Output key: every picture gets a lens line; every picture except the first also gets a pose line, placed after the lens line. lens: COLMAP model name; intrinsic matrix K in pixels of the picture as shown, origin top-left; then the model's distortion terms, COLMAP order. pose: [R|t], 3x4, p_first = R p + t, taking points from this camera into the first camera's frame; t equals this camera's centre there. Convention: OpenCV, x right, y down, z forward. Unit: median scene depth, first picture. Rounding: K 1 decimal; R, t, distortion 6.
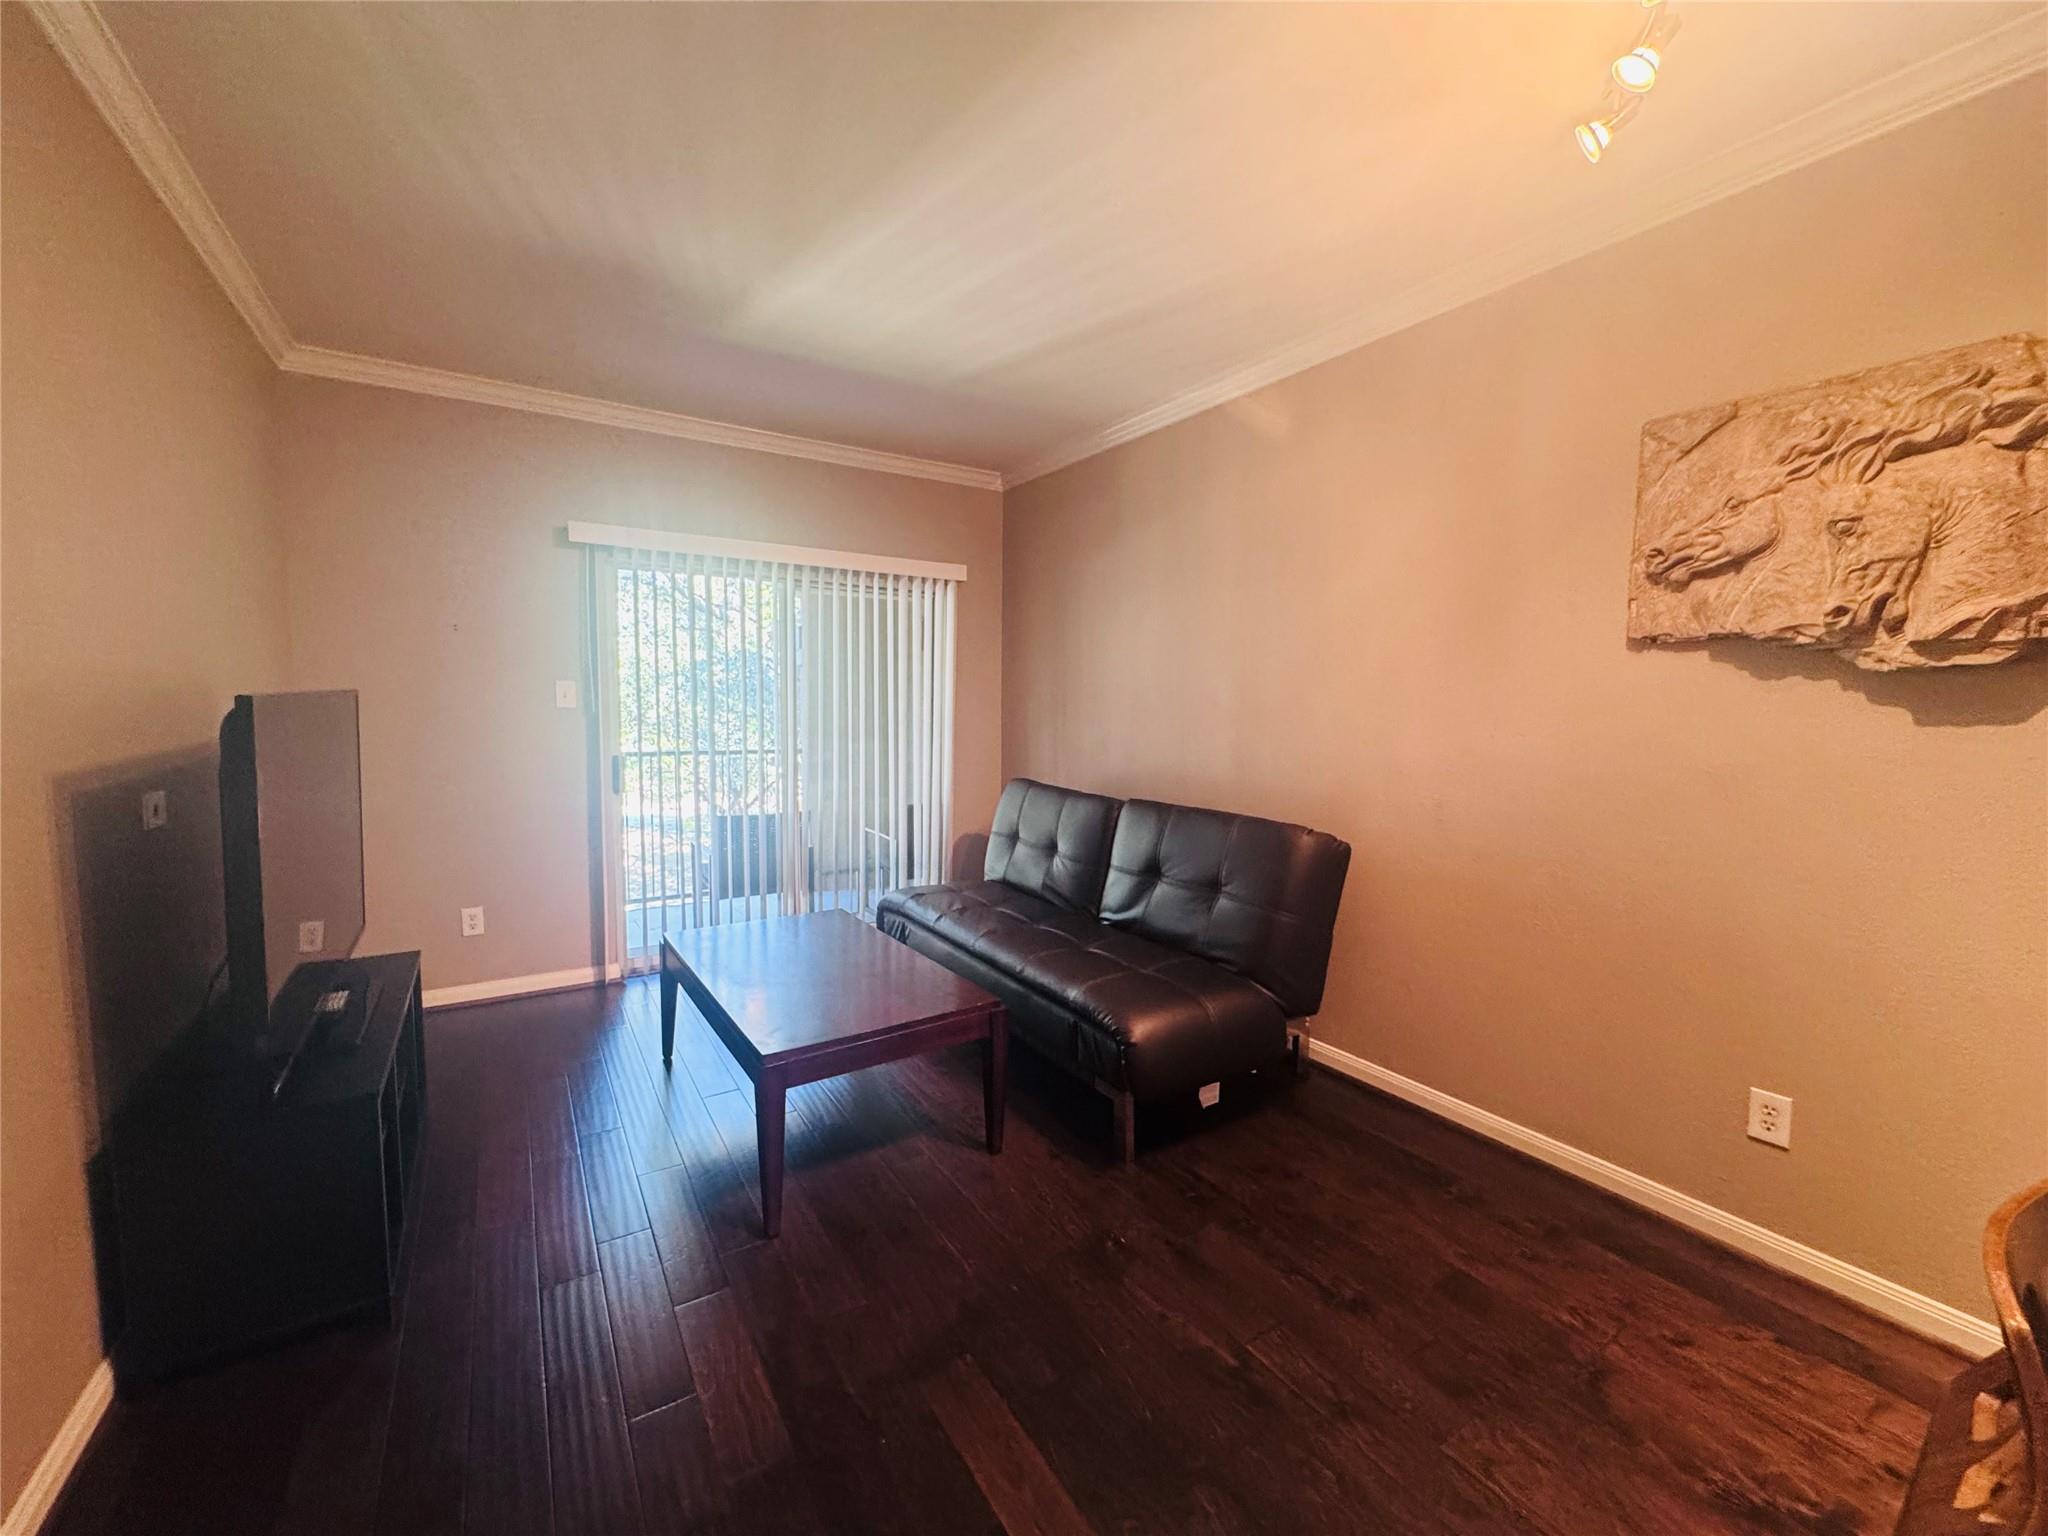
lens RADIAL K [[823.5, 0, 1026.1], [0, 823.5, 768.2], [0, 0, 1]] dist [-0.001780, 0.000189]
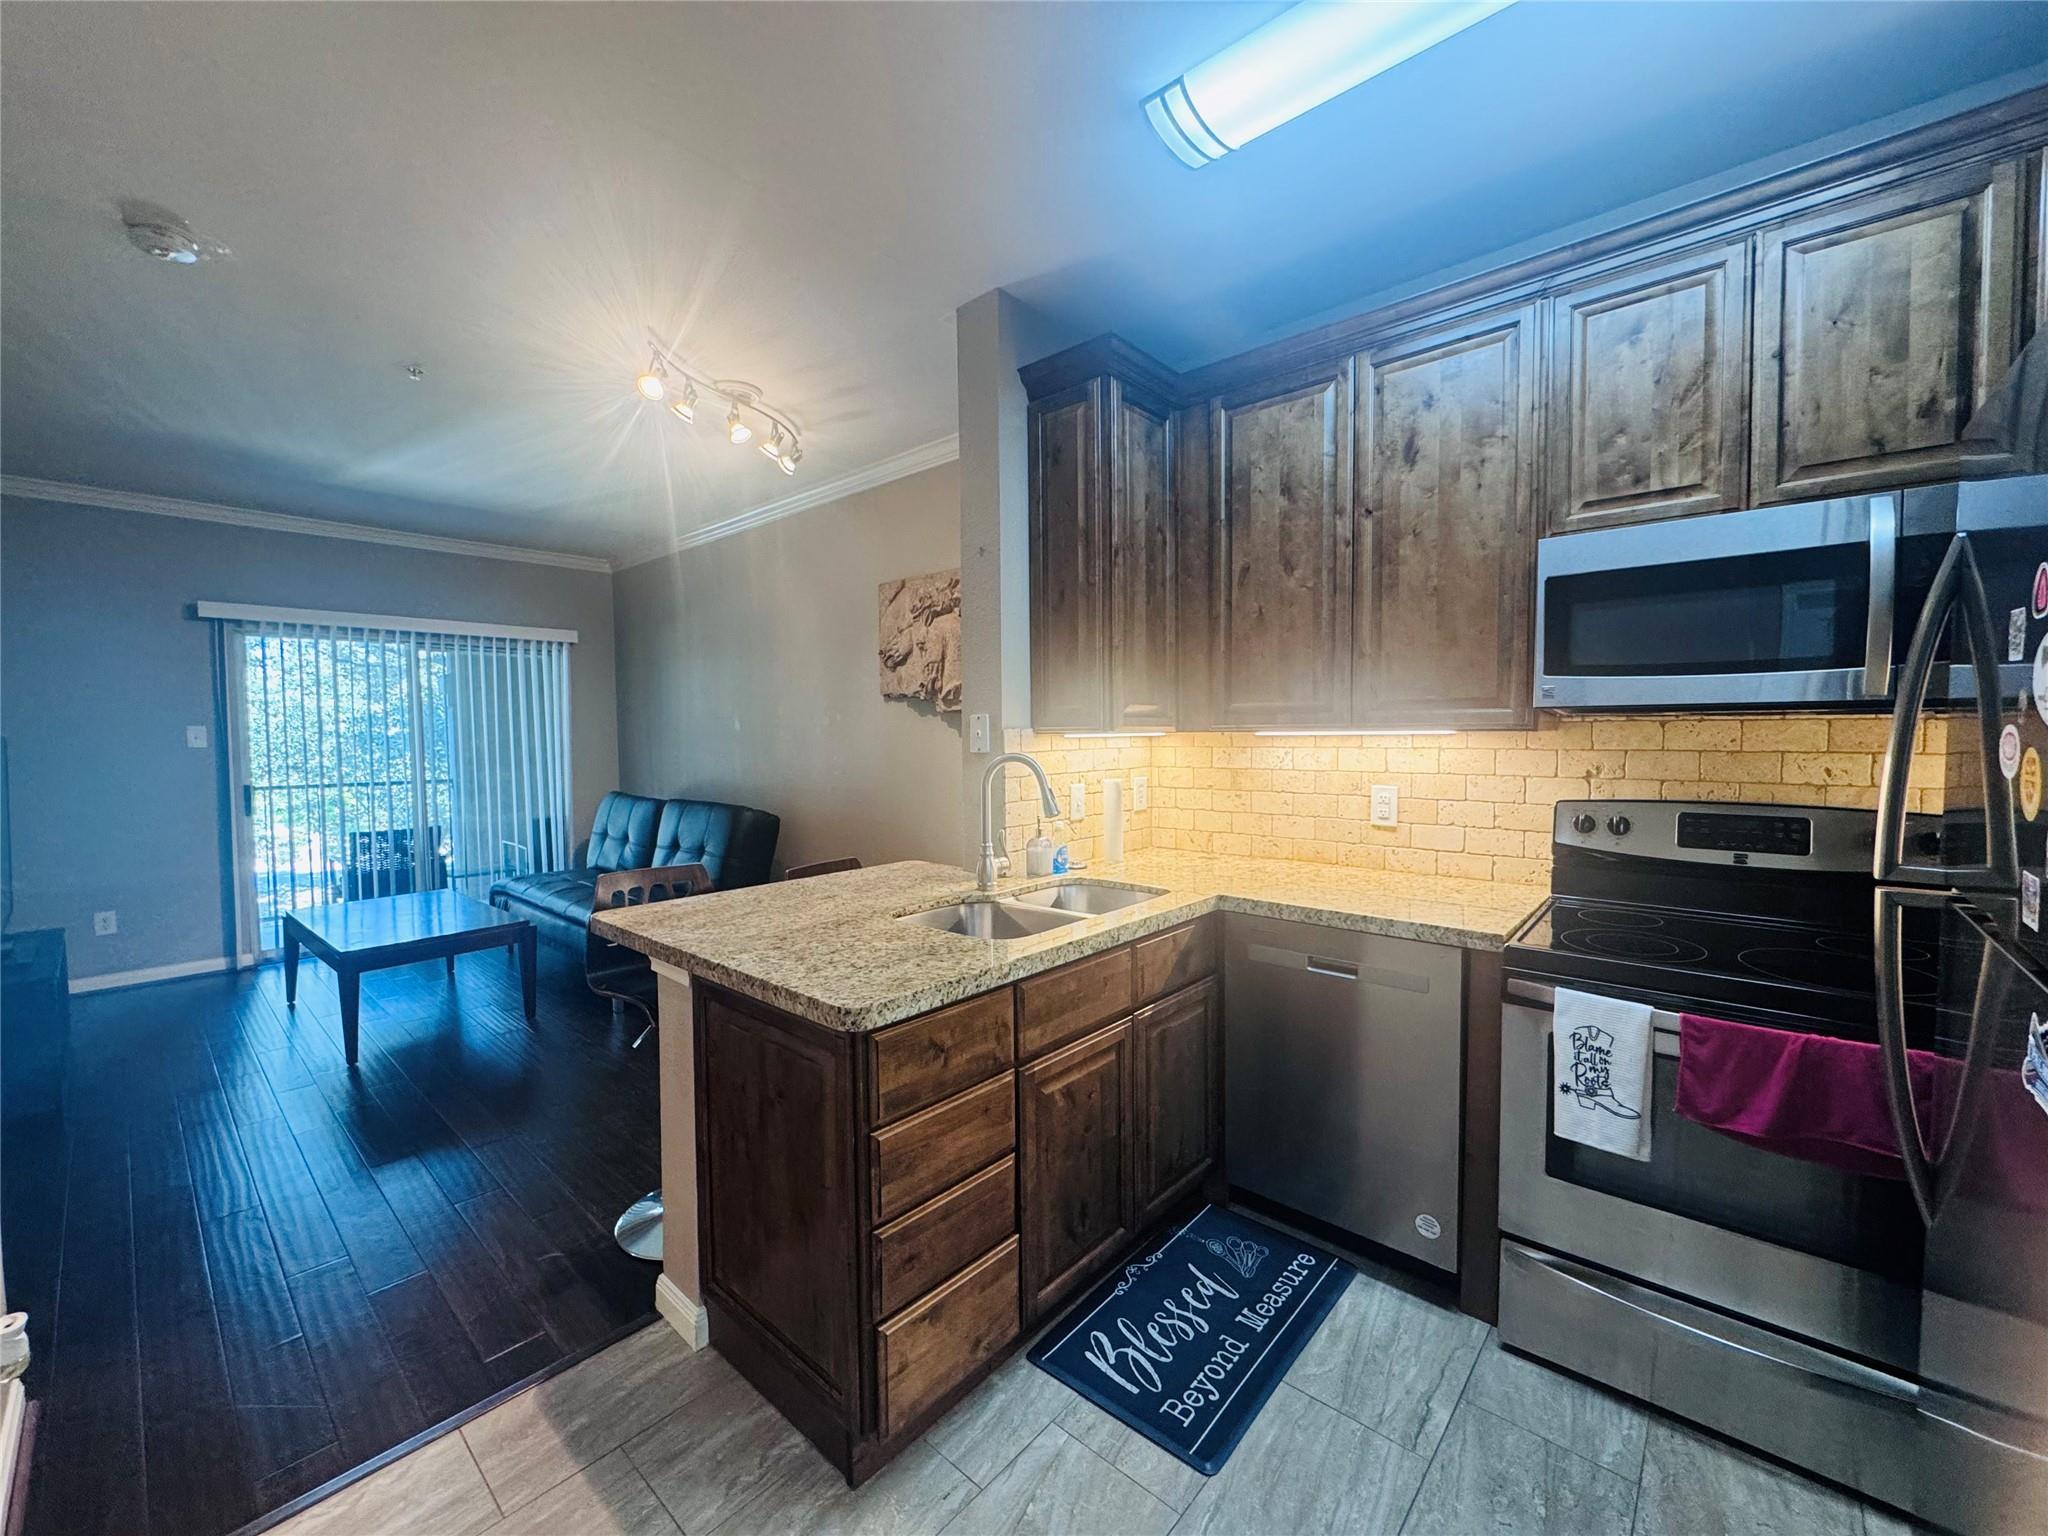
lens RADIAL K [[823.5, 0, 1022.1], [0, 823.5, 765.5], [0, 0, 1]] dist [-0.001780, 0.000189]
pose [[0.961657, -0.032925, 0.272272, 0.308518], [0.043785, 0.998466, -0.033903, 0.050175], [-0.270738, 0.044525, 0.961623, -0.543129]]
